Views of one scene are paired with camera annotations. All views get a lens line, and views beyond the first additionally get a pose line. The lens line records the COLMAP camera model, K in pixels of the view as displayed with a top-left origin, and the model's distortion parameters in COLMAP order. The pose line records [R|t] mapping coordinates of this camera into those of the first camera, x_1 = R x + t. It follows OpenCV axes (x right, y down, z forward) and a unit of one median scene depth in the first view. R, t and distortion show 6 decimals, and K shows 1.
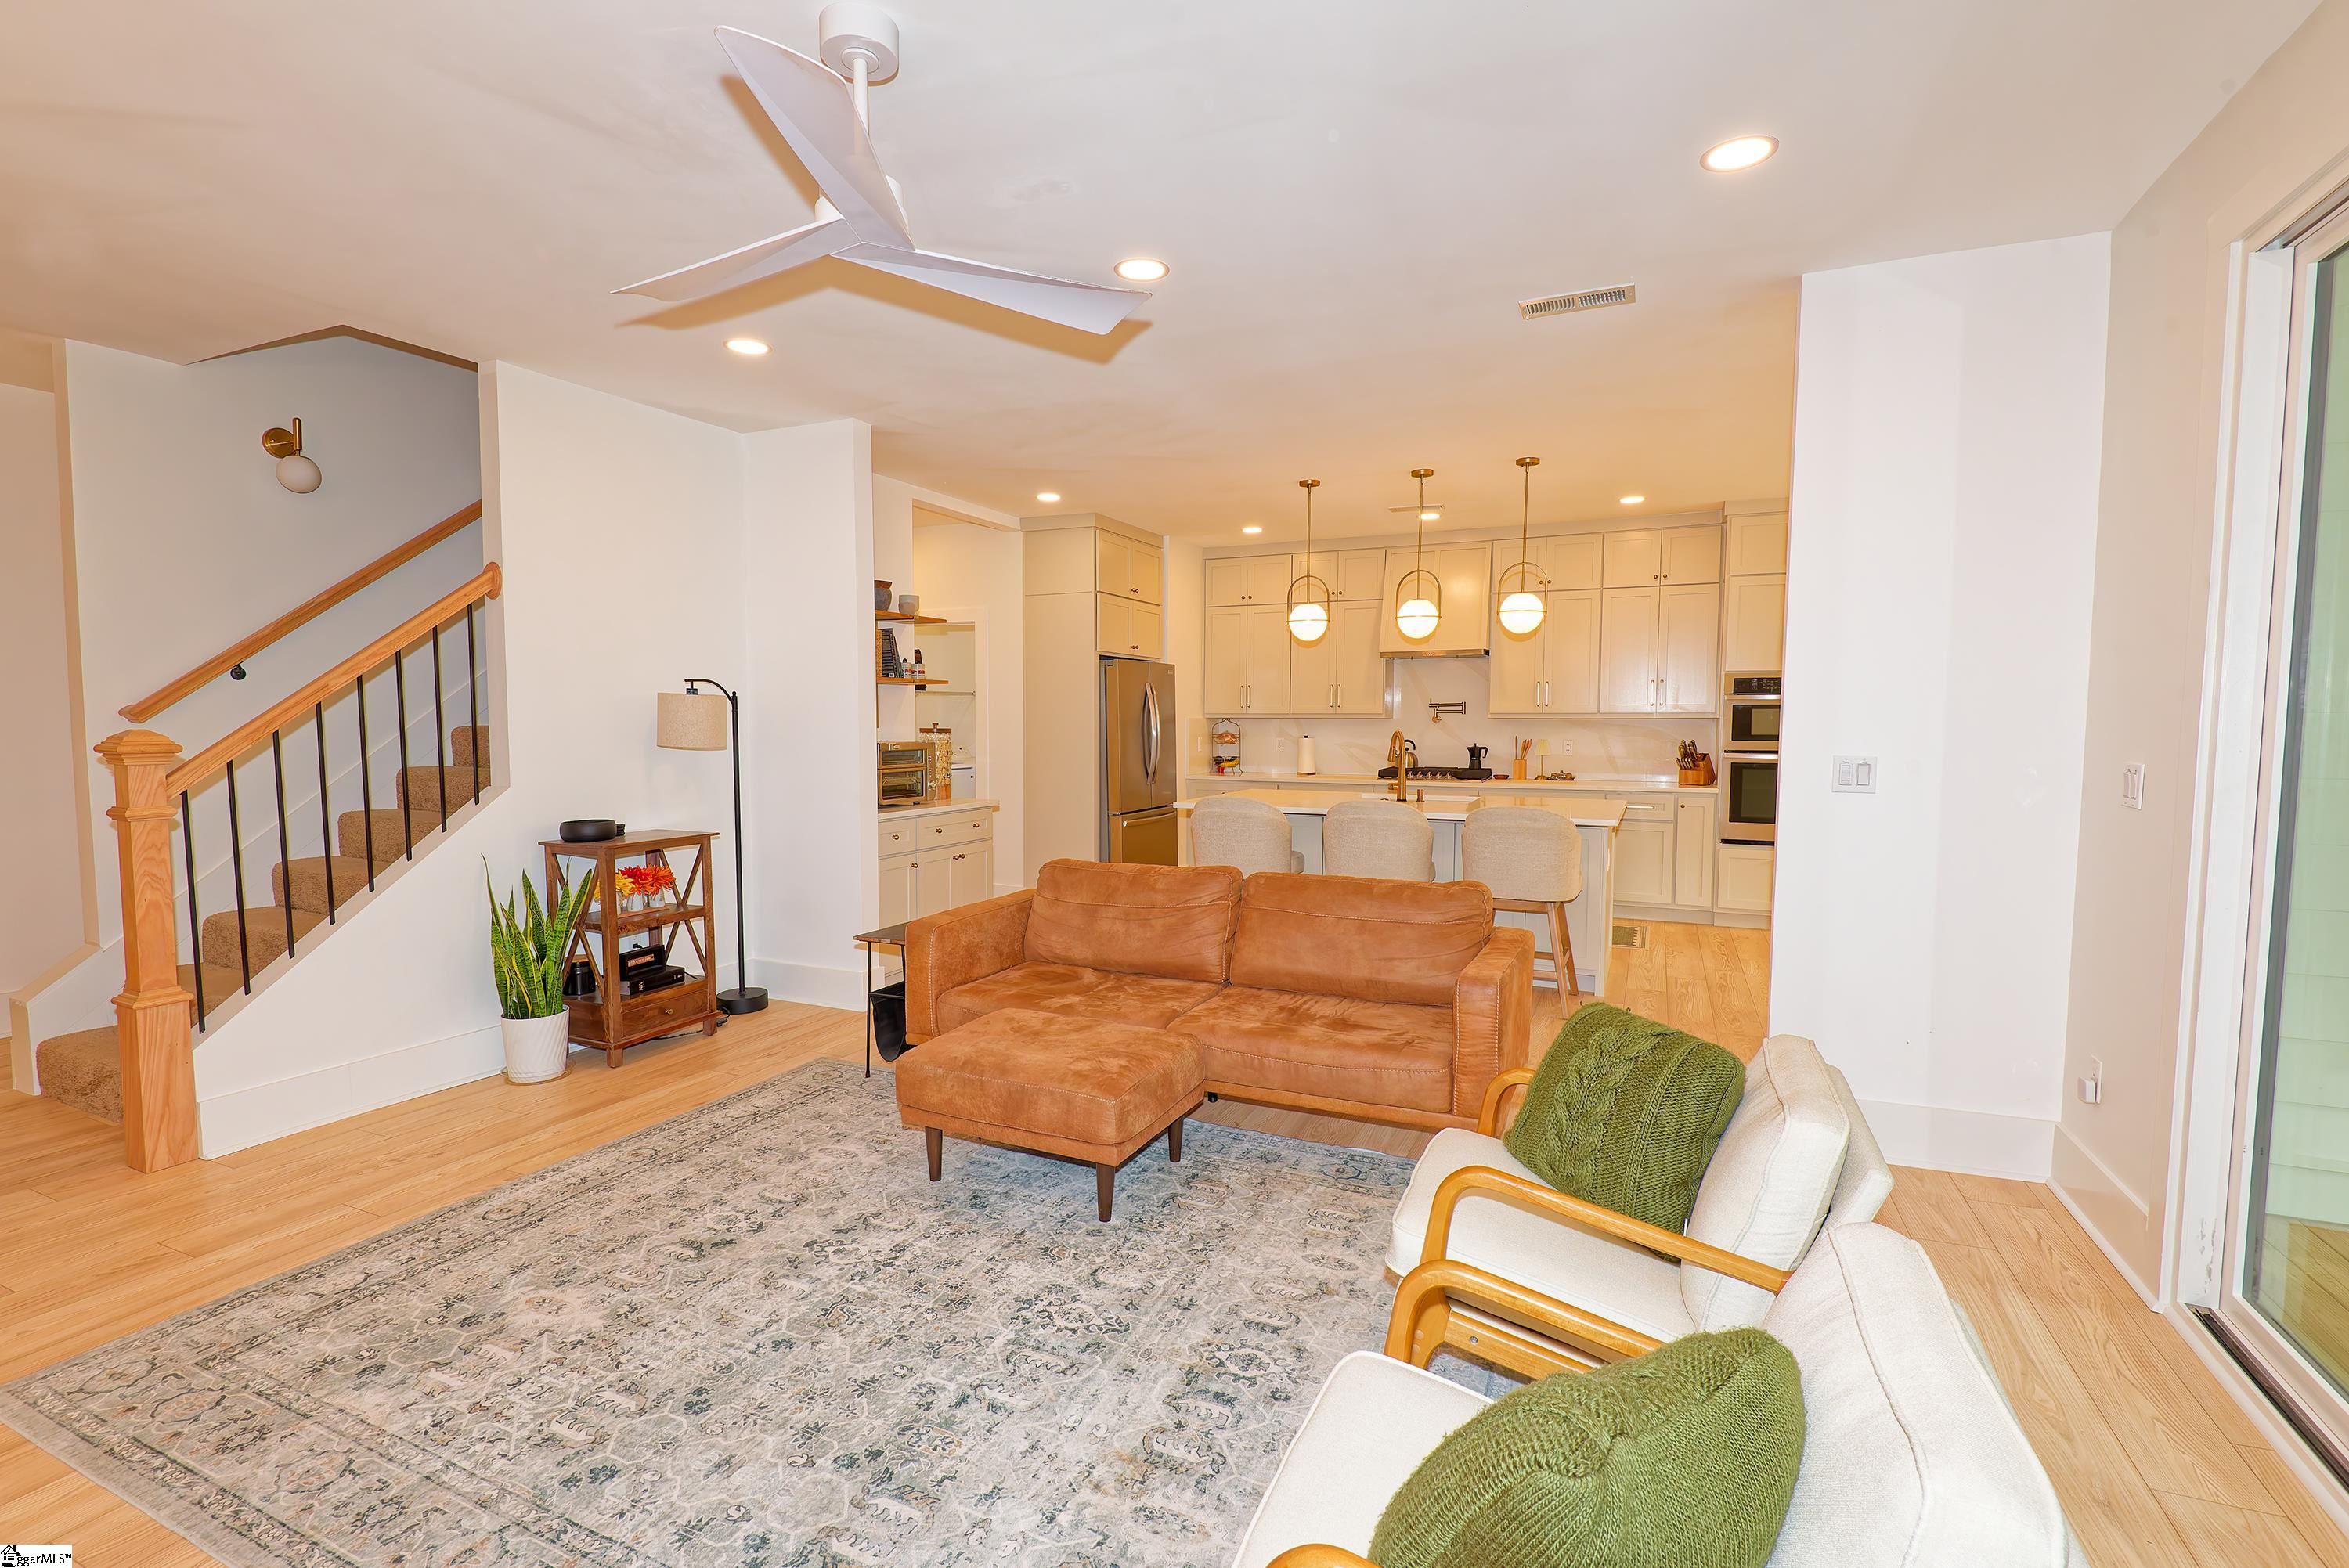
lens RADIAL K [[1068.0, 0, 1166.1], [0, 1068.0, 795.2], [0, 0, 1]] dist [0.001619, -0.005950]
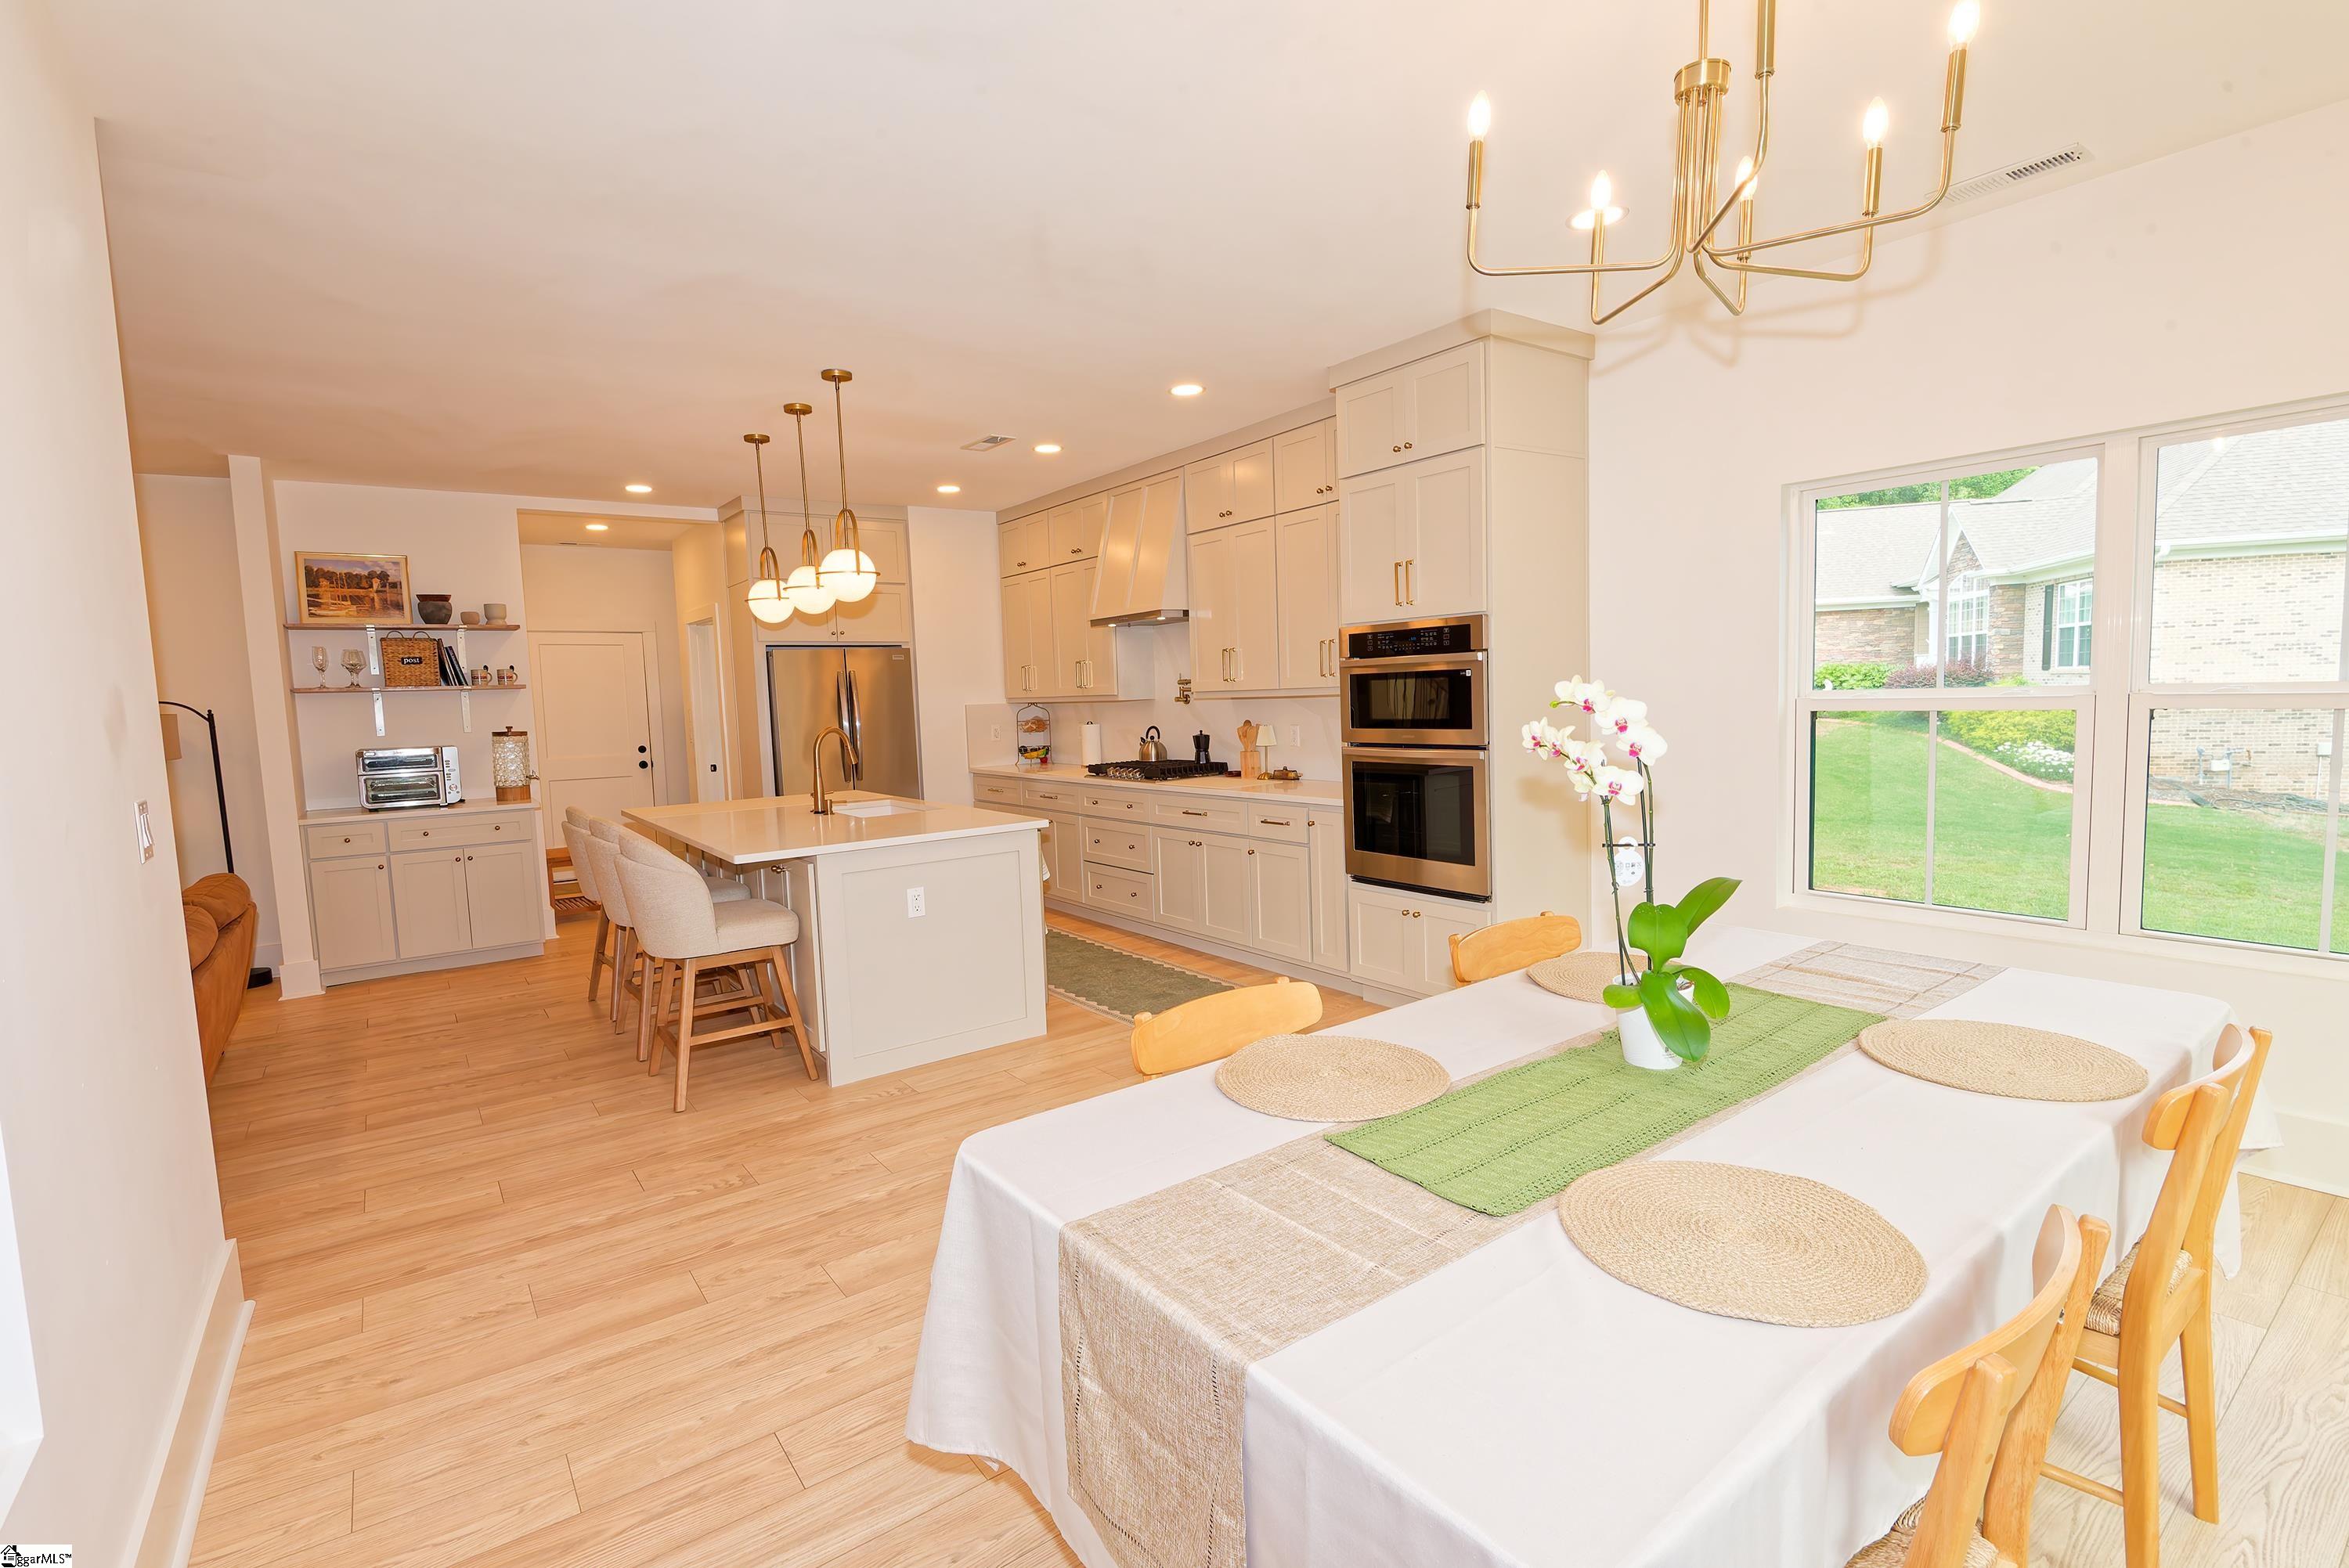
lens RADIAL K [[1068.0, 0, 1179.3], [0, 1068.0, 781.5], [0, 0, 1]] dist [0.001619, -0.005950]
pose [[0.878142, 0.009298, -0.478309, 0.878322], [0.000892, 0.999778, 0.021073, -0.037153], [0.478398, -0.018932, 0.877939, 0.419428]]
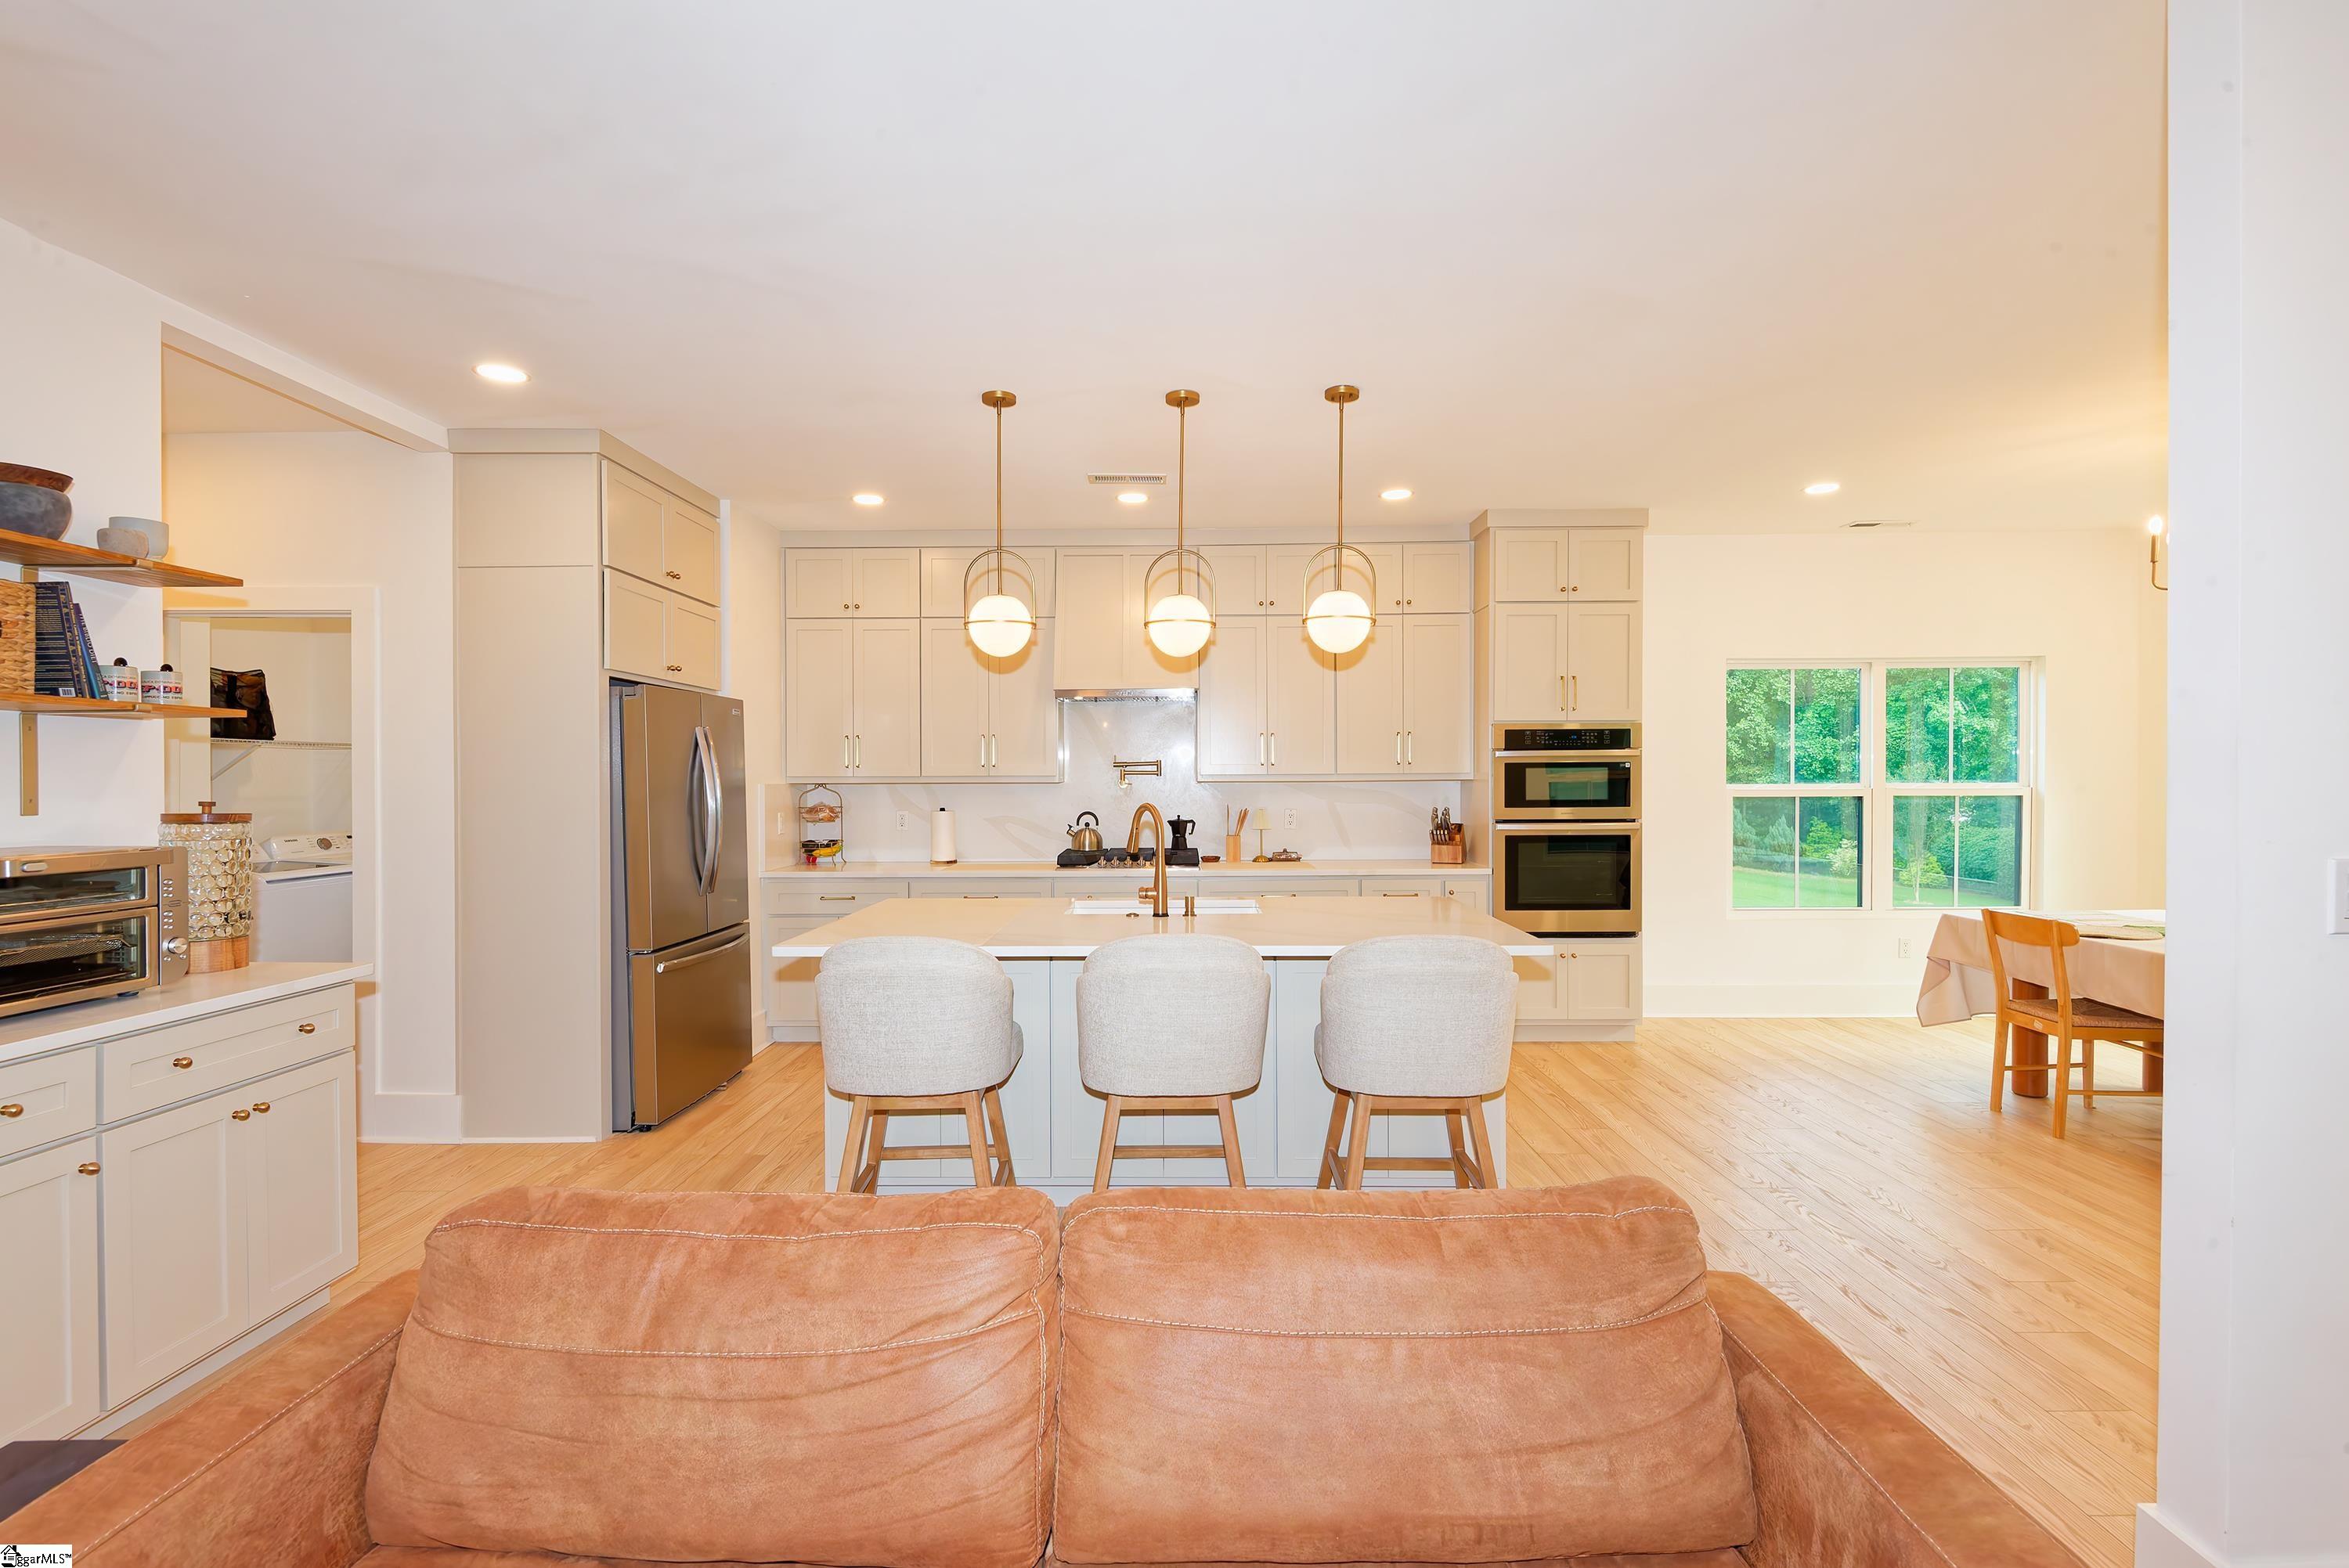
lens RADIAL K [[1068.0, 0, 1169.9], [0, 1068.0, 789.9], [0, 0, 1]] dist [0.001619, -0.005950]
pose [[0.910971, -0.010323, 0.412341, -0.030842], [0.036104, 0.997845, -0.054784, -0.034639], [-0.410887, 0.064794, 0.909381, 0.440236]]
